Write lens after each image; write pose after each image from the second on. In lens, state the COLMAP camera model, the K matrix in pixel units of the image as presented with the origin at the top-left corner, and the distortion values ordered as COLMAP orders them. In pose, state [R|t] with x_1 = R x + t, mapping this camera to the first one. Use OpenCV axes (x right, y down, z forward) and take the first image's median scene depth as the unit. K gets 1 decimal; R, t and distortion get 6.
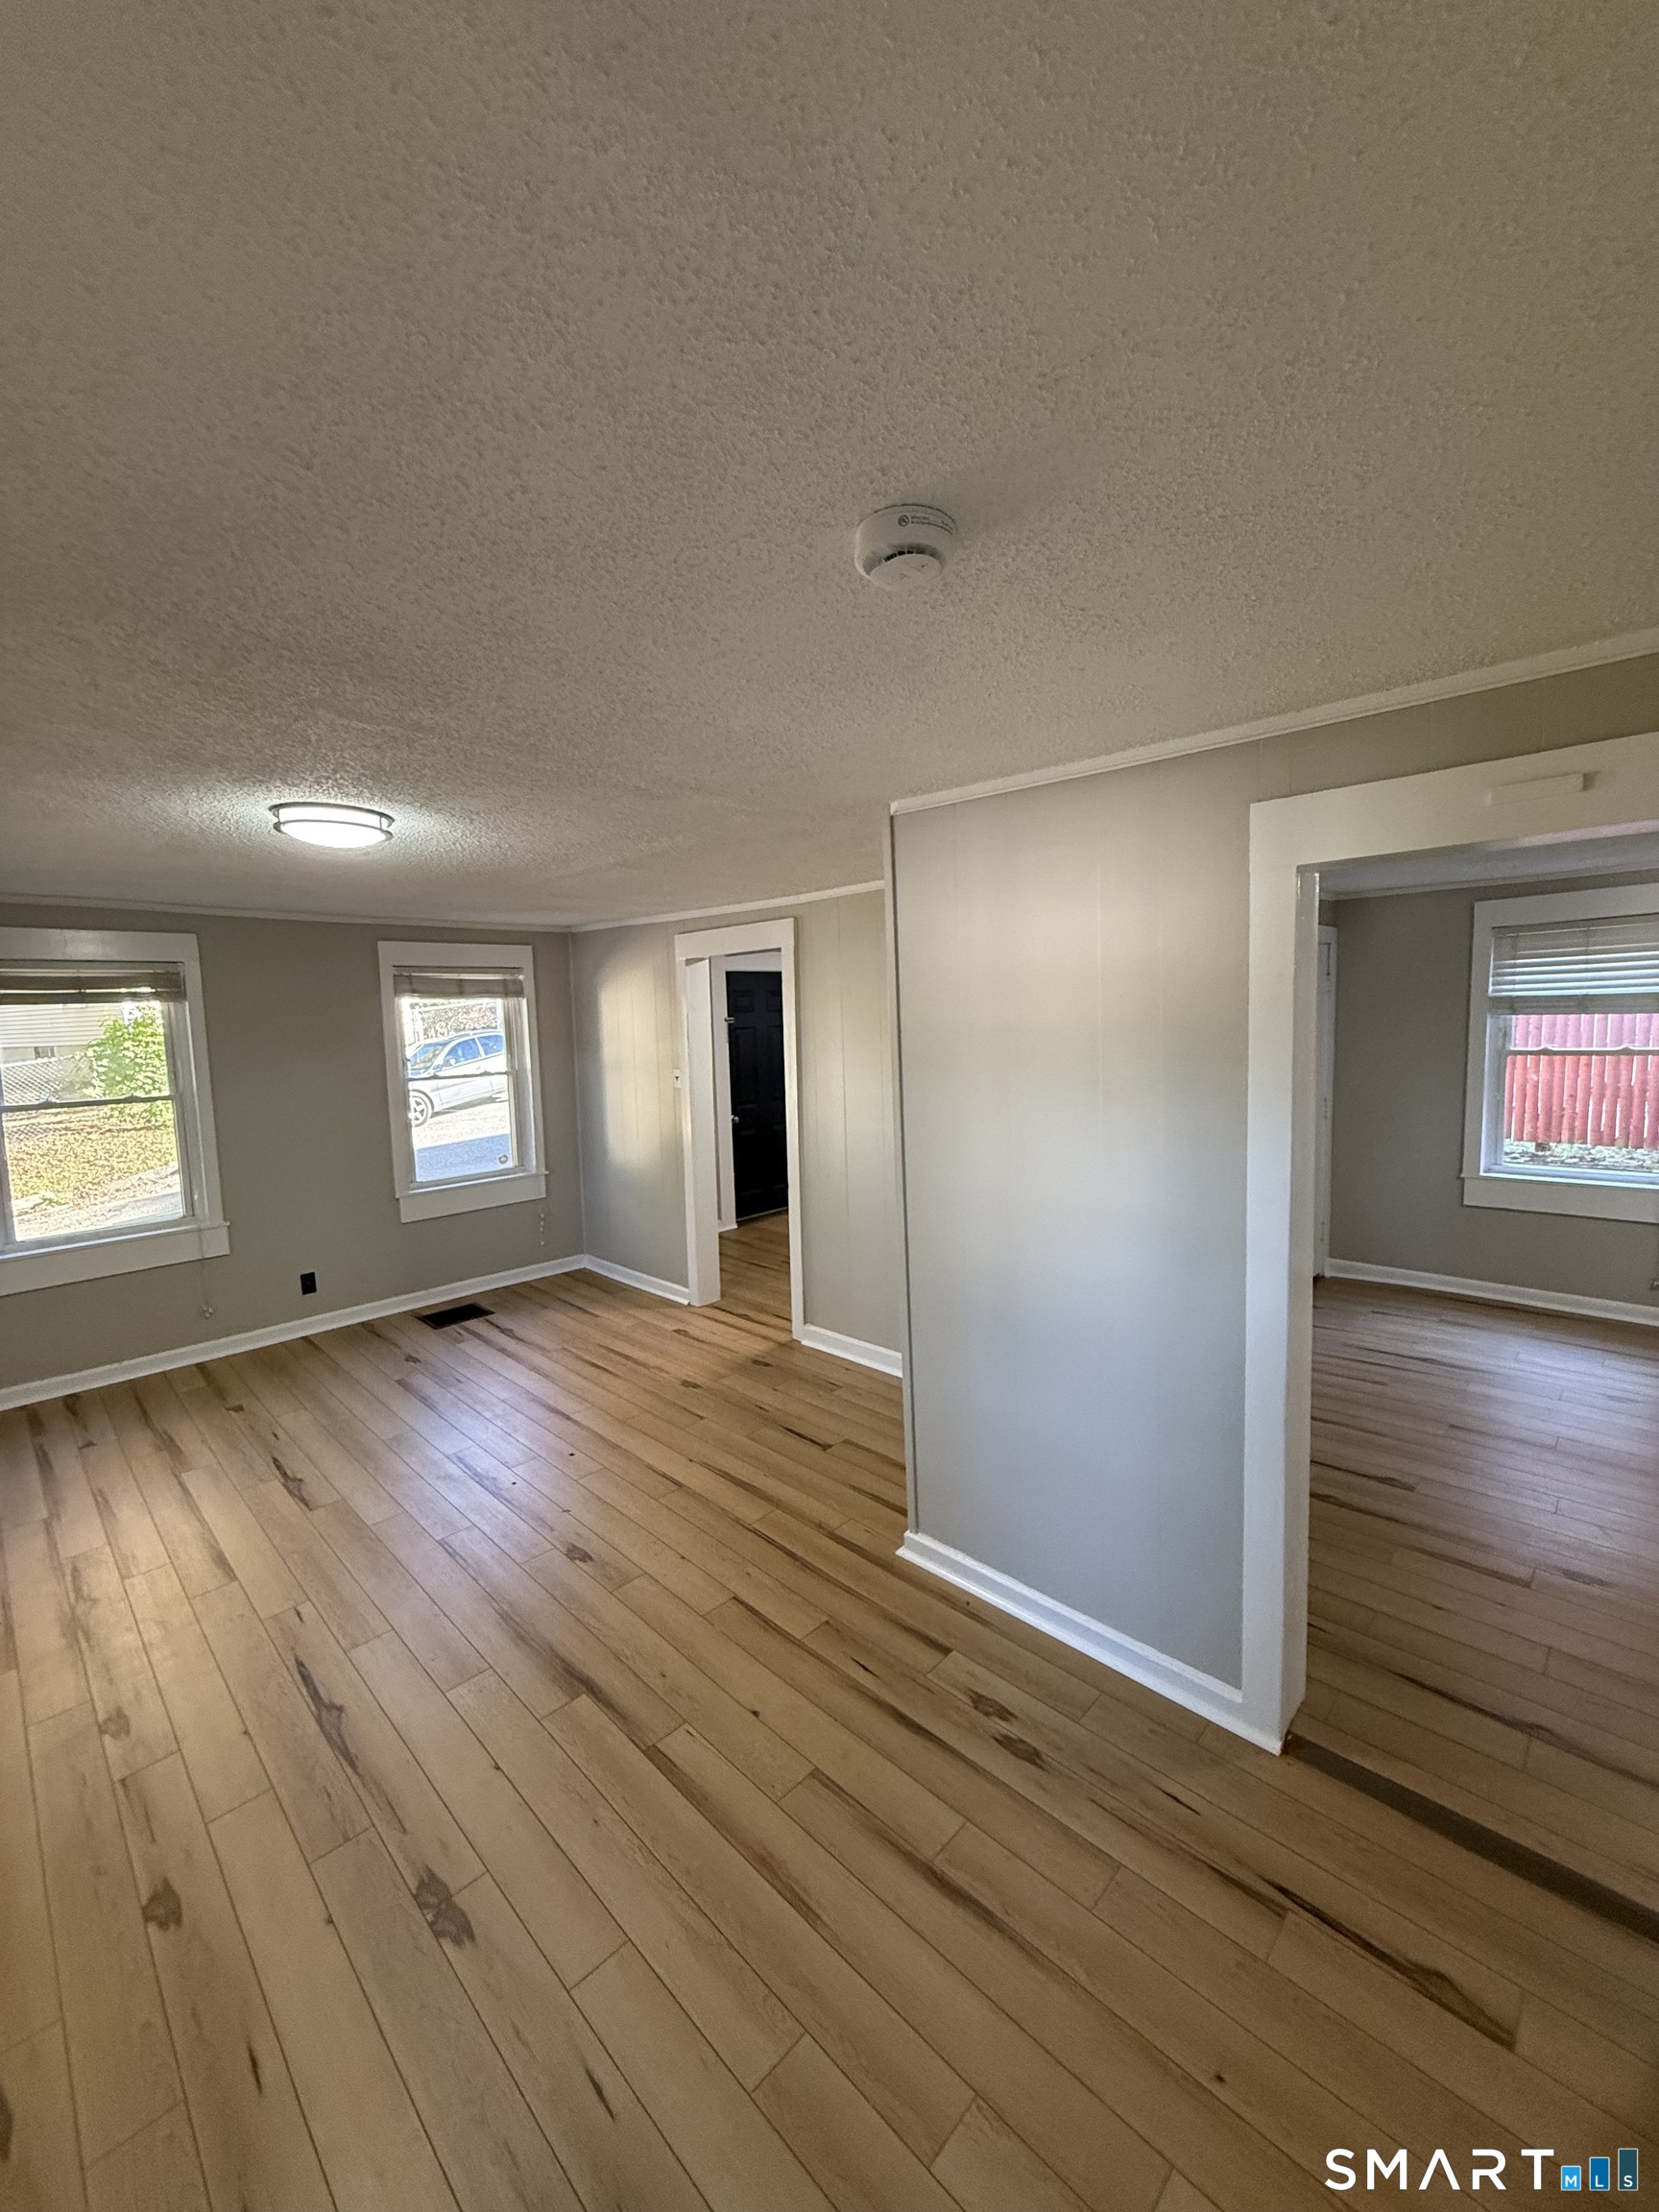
lens RADIAL K [[881.6, 0, 834.4], [0, 881.6, 1101.4], [0, 0, 1]] dist [0.002348, -0.000622]
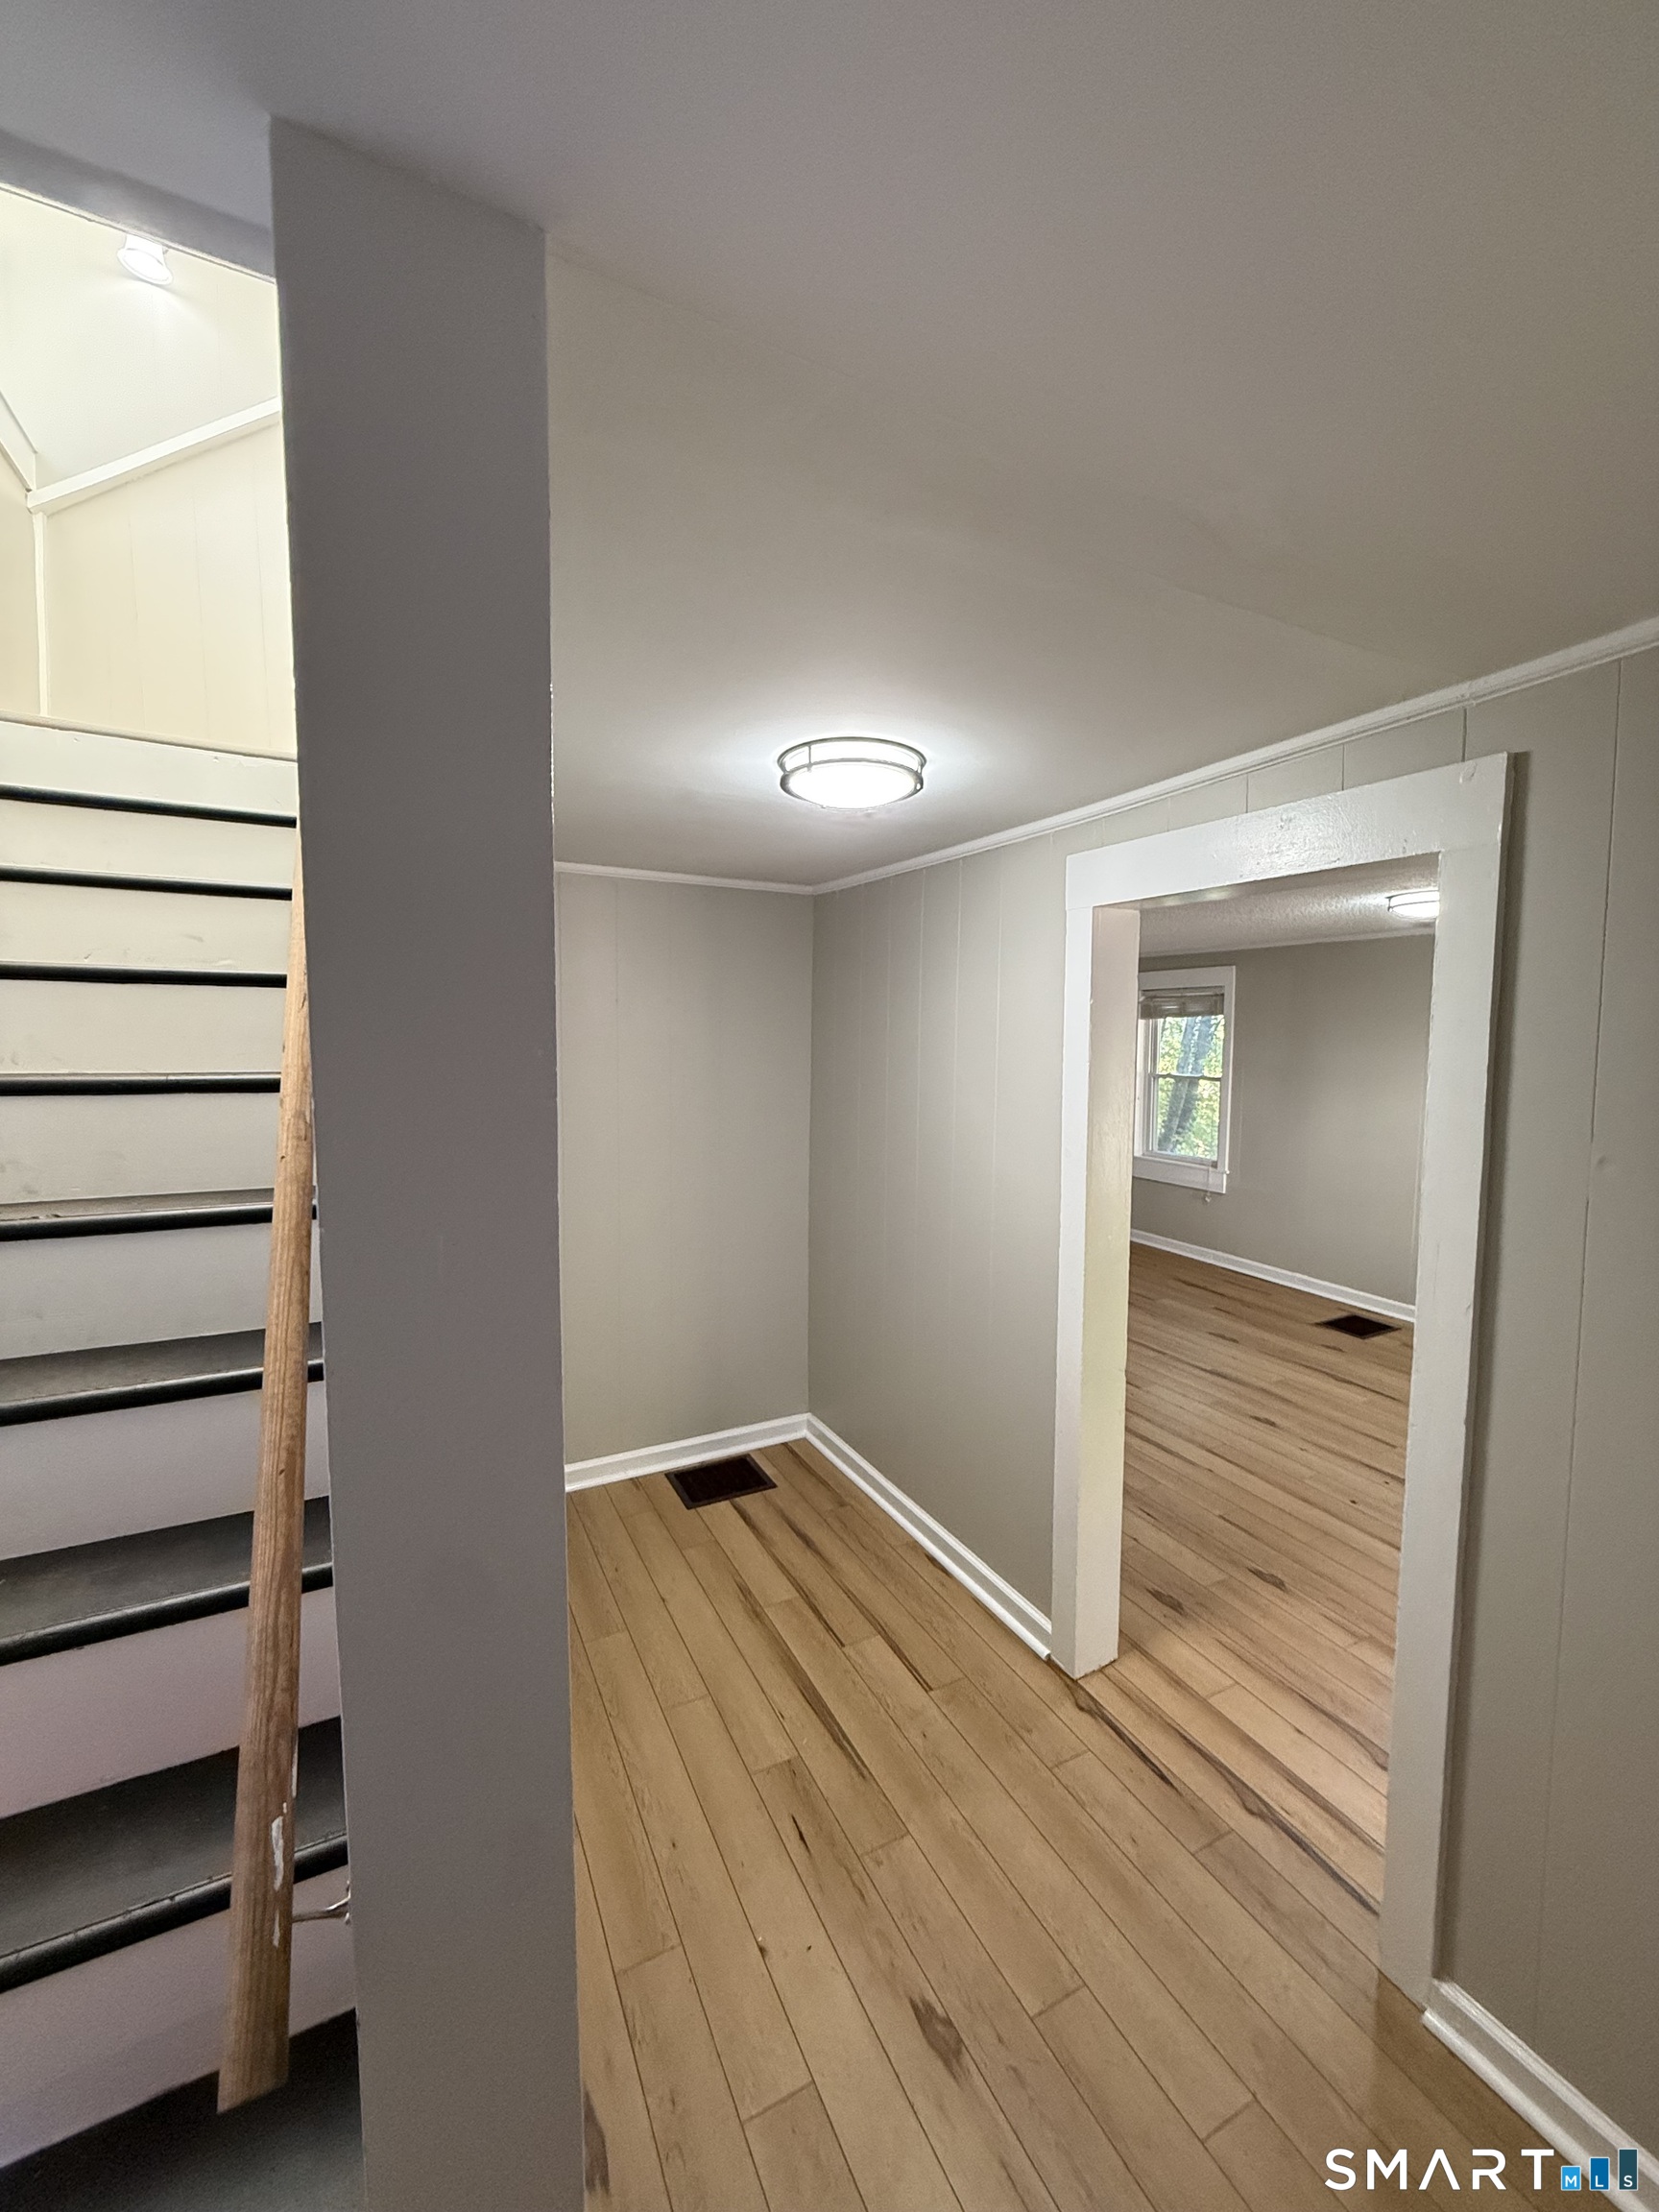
lens RADIAL K [[881.6, 0, 831.3], [0, 881.6, 1101.5], [0, 0, 1]] dist [0.002348, -0.000622]
pose [[-0.947695, -0.005034, 0.319137, -0.066244], [0.051456, 0.984387, 0.168329, -0.196344], [-0.315002, 0.175946, -0.932640, 1.895357]]
